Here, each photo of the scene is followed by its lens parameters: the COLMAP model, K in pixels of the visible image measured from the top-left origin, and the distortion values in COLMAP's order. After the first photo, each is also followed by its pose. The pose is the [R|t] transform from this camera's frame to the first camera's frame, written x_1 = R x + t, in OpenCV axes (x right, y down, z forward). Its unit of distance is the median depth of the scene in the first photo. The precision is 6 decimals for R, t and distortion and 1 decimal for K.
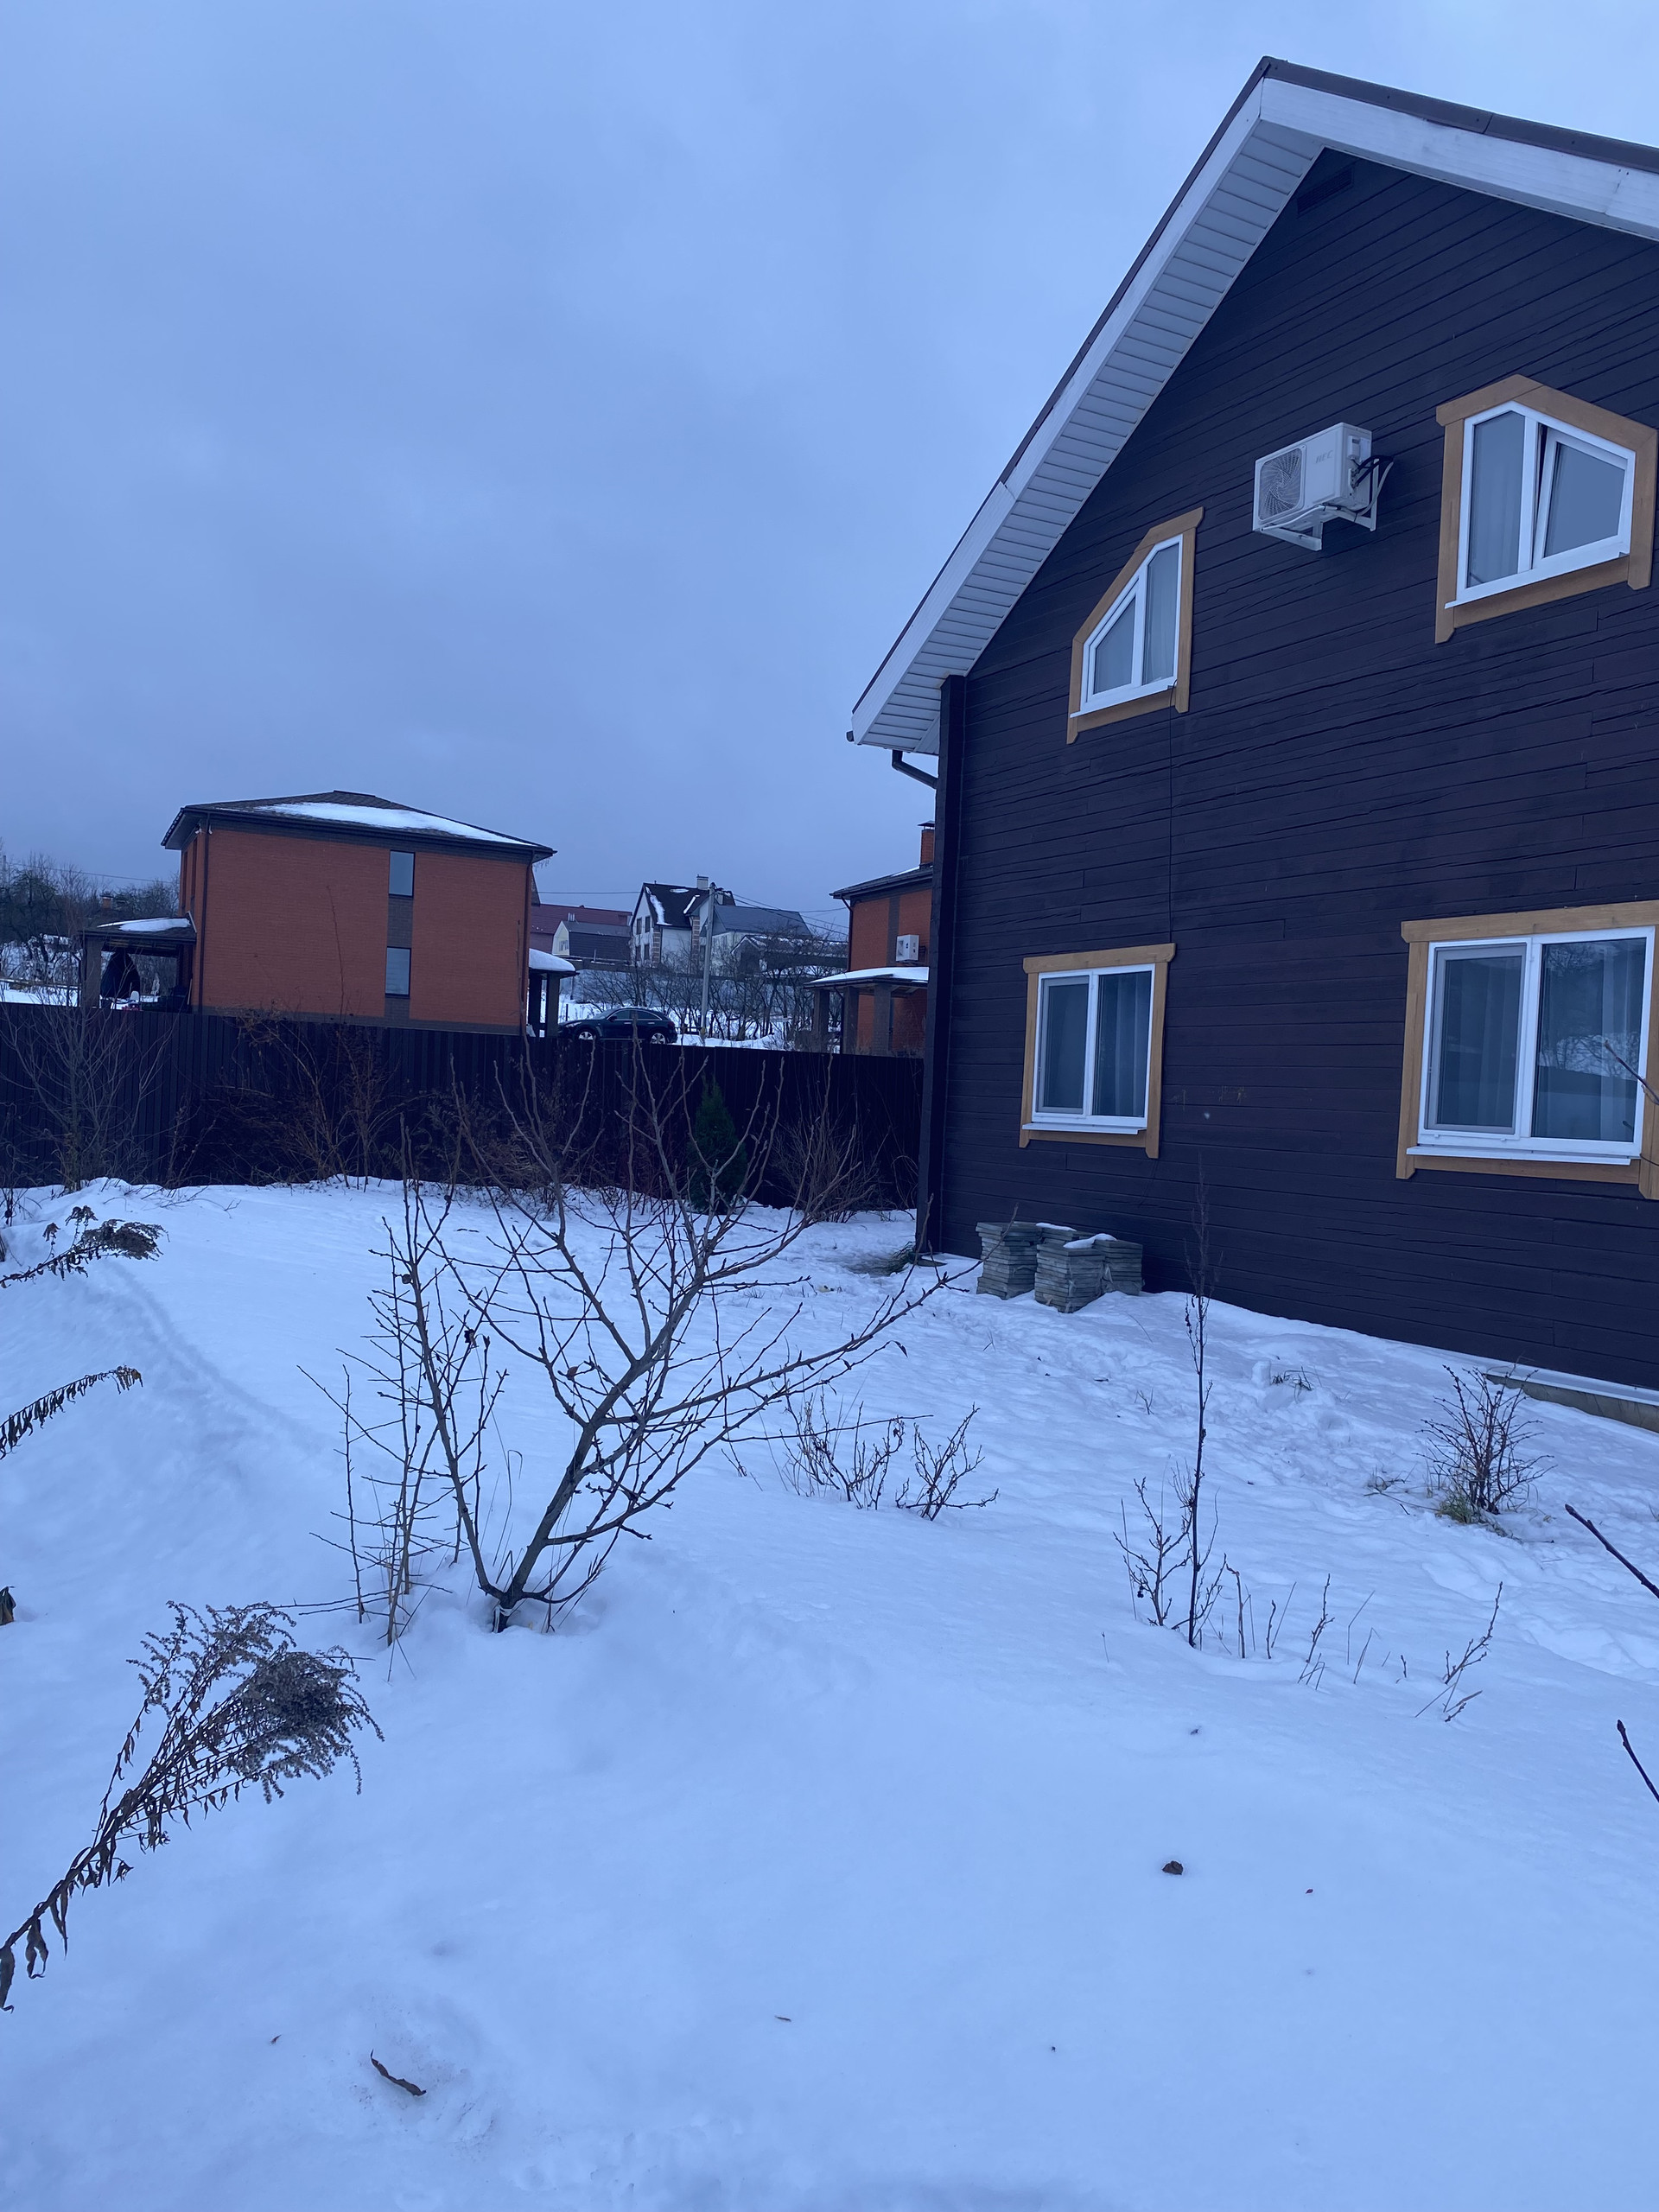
lens RADIAL K [[1657.6, 0, 829.5], [0, 1657.6, 1106.0], [0, 0, 1]] dist [0.046409, -0.090530]
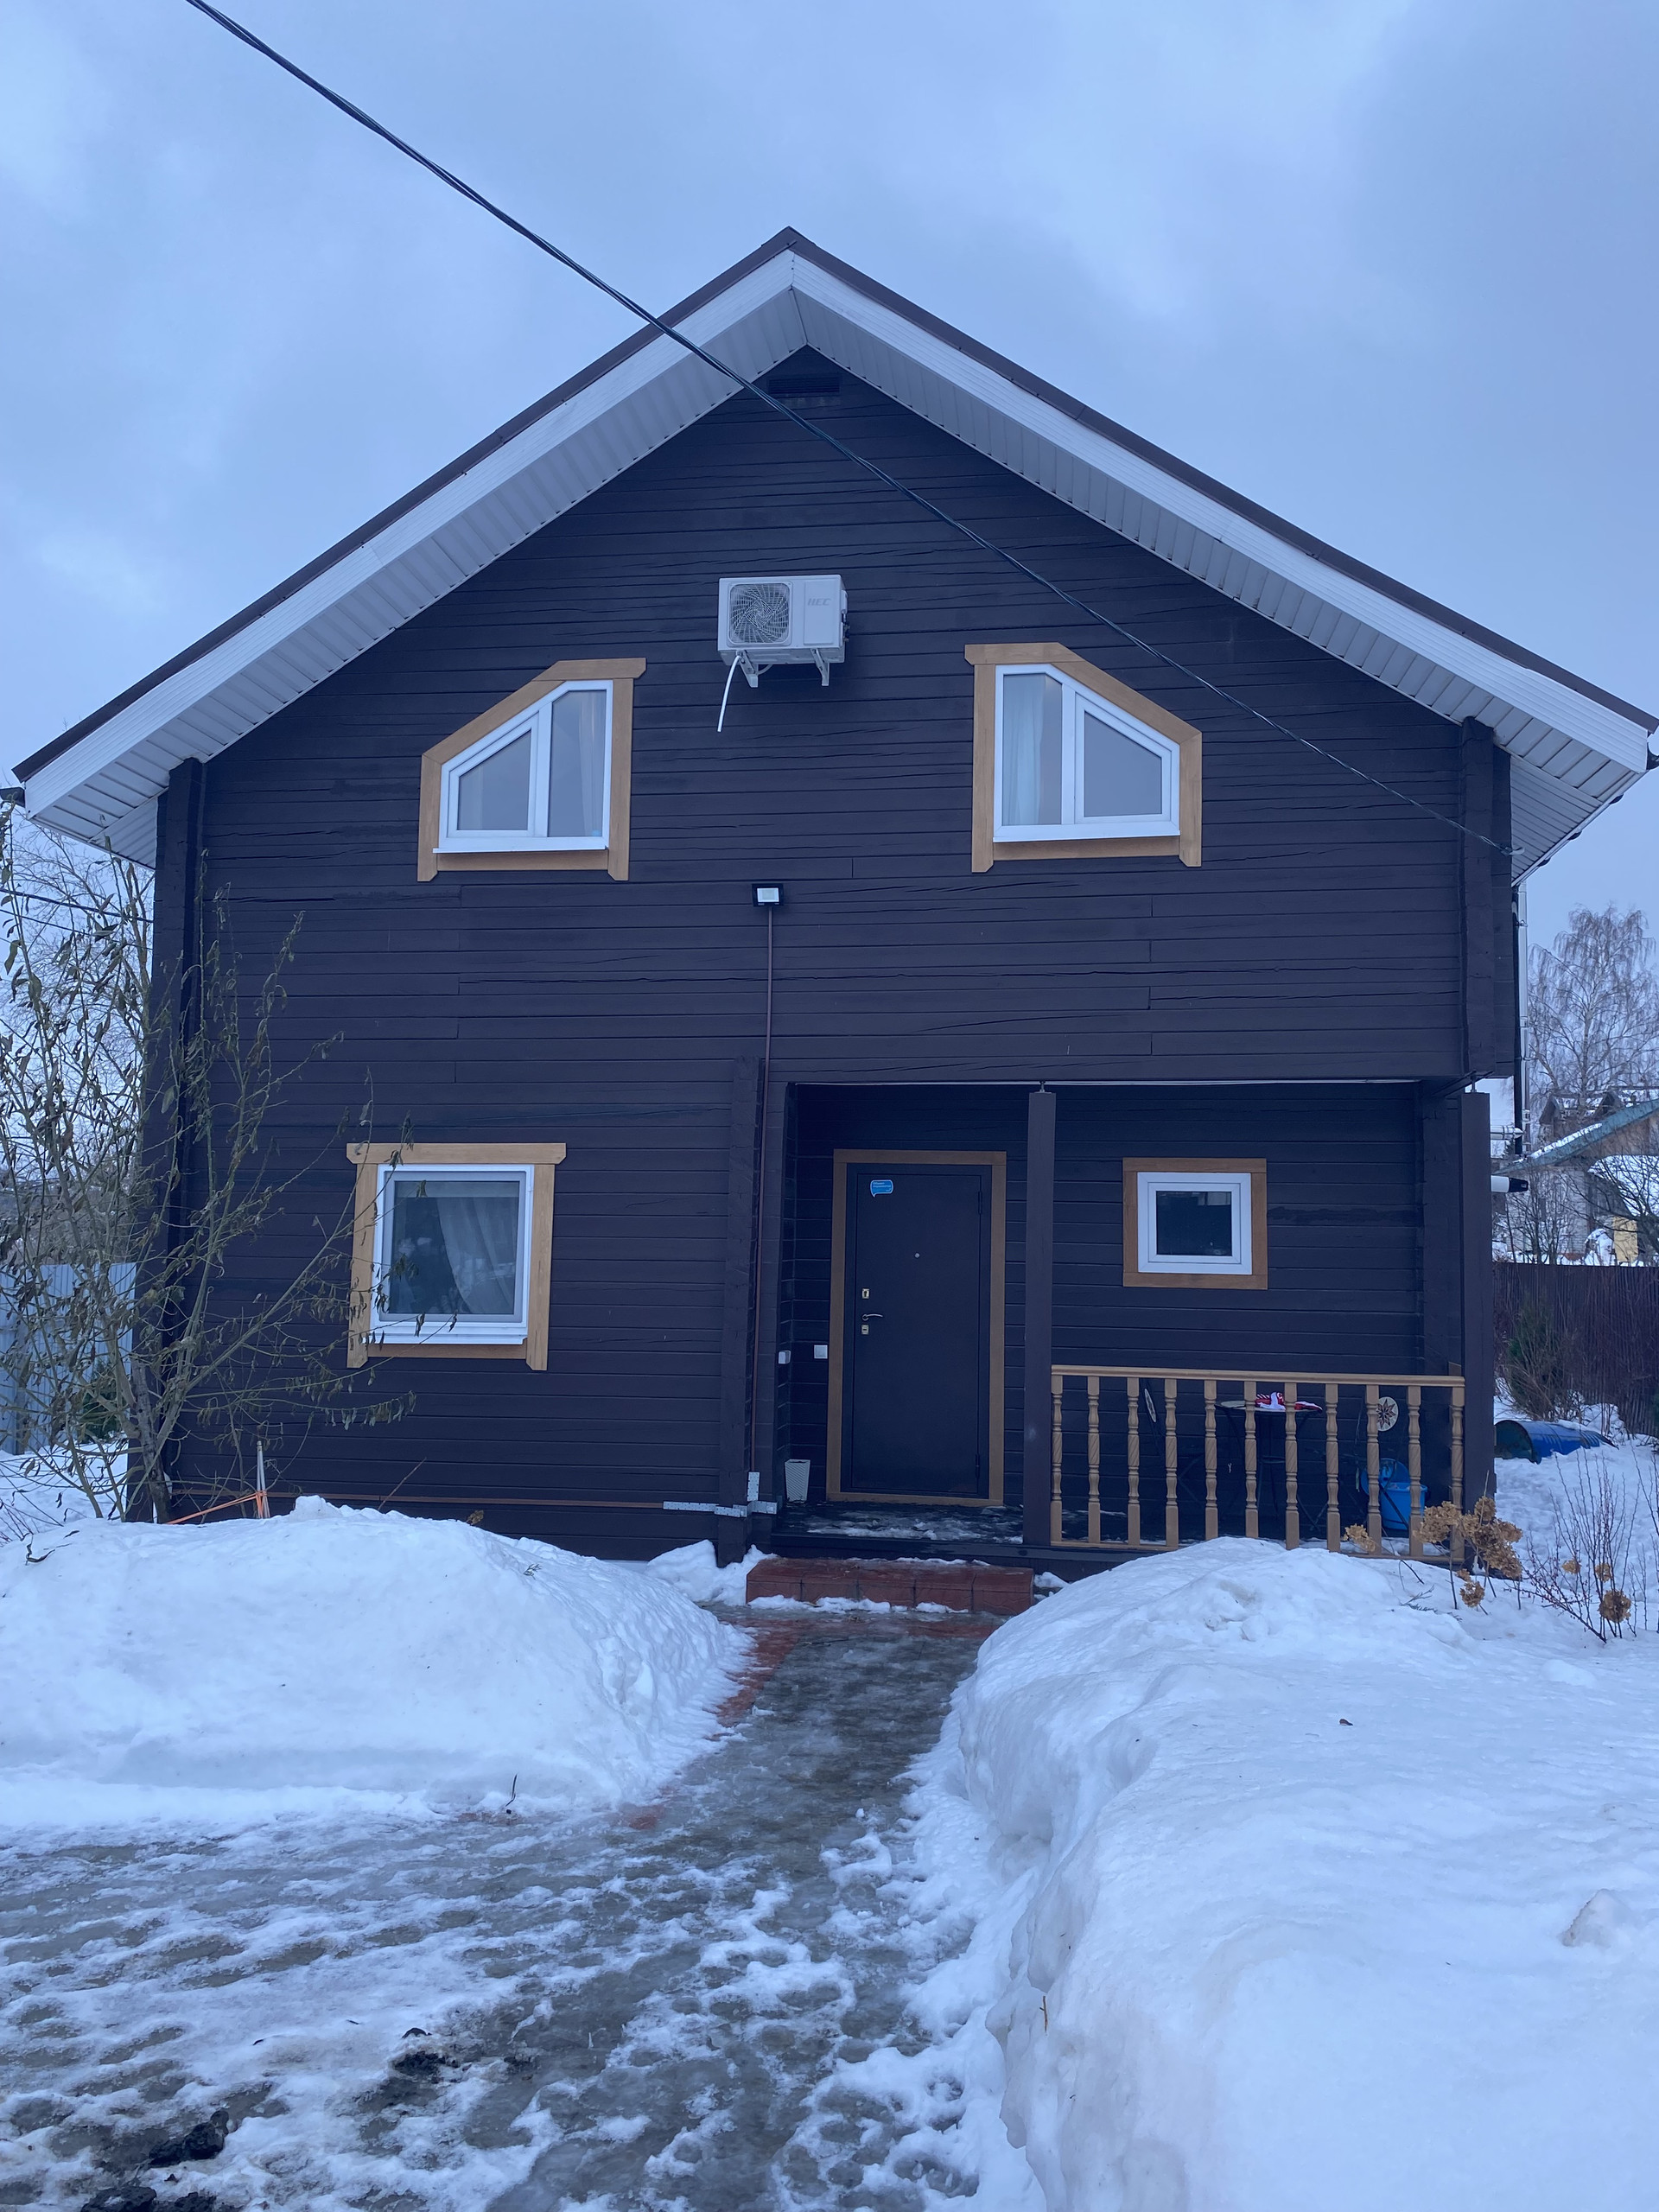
lens RADIAL K [[1657.6, 0, 829.5], [0, 1657.6, 1106.0], [0, 0, 1]] dist [0.046409, -0.090530]
pose [[0.586206, 0.047475, 0.808770, -0.416905], [0.018727, 0.997221, -0.072111, -0.049641], [-0.809945, 0.057418, 0.583688, 0.391811]]
